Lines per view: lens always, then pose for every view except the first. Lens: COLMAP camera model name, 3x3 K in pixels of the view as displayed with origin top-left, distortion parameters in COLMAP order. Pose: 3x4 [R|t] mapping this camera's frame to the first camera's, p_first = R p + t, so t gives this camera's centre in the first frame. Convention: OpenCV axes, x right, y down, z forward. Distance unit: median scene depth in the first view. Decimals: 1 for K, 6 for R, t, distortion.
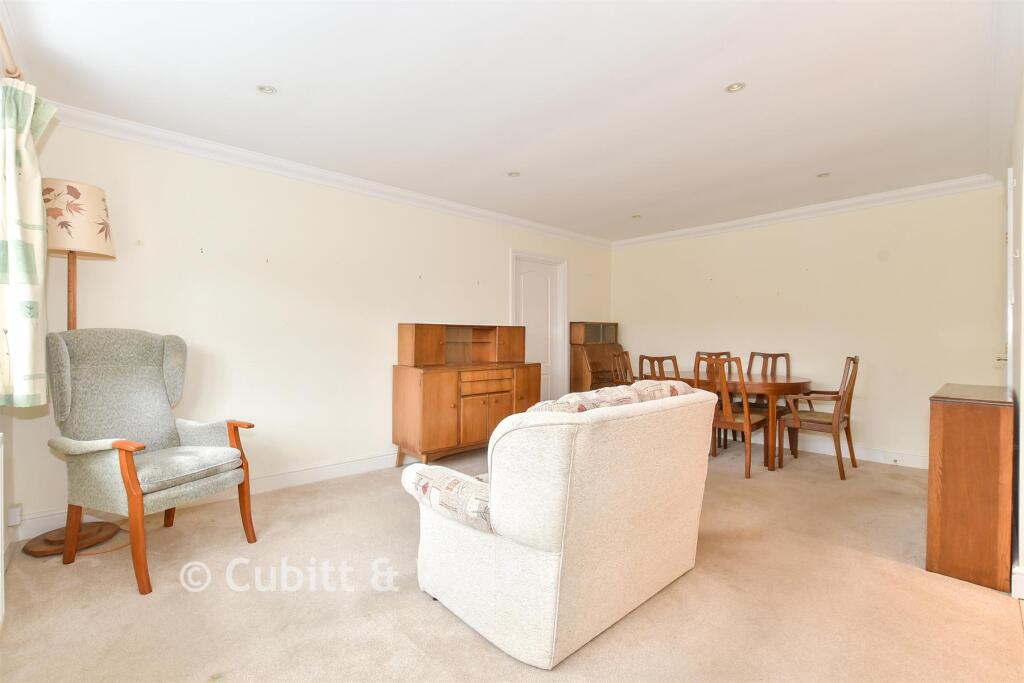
lens RADIAL K [[466.3, 0, 512.0], [0, 466.3, 341.5], [0, 0, 1]] dist [-0.037259, -0.000144]
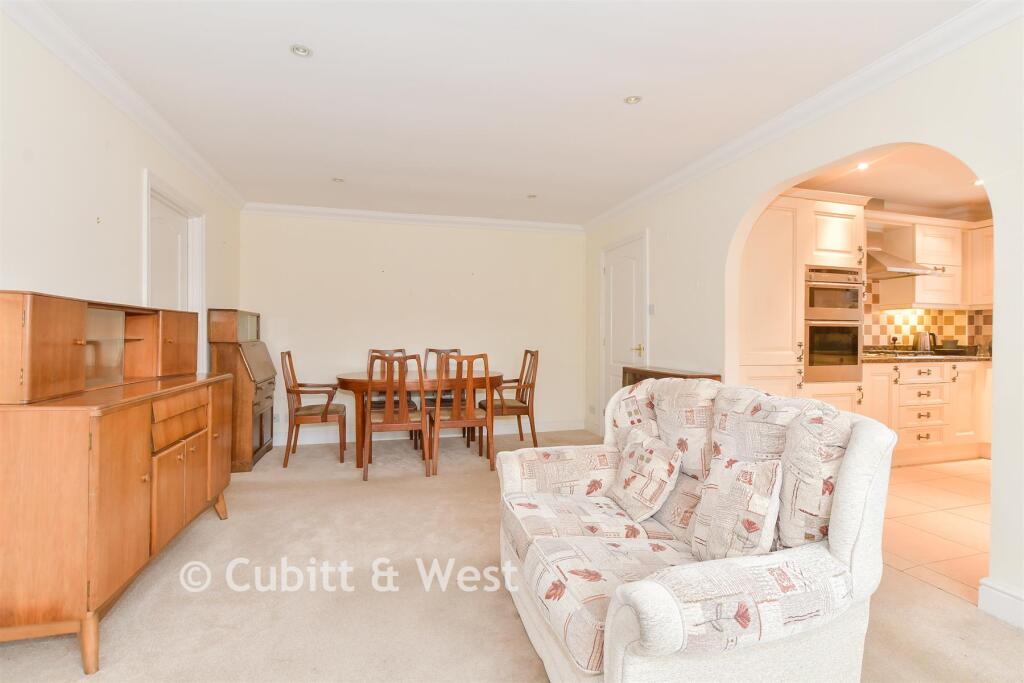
lens RADIAL K [[457.1, 0, 512.0], [0, 457.1, 341.5], [0, 0, 1]] dist [-0.001092, -0.000052]
pose [[0.448543, -0.006024, 0.893741, -0.333524], [0.000862, 0.999980, 0.006307, 0.000447], [-0.893761, -0.002058, 0.448539, 0.427010]]
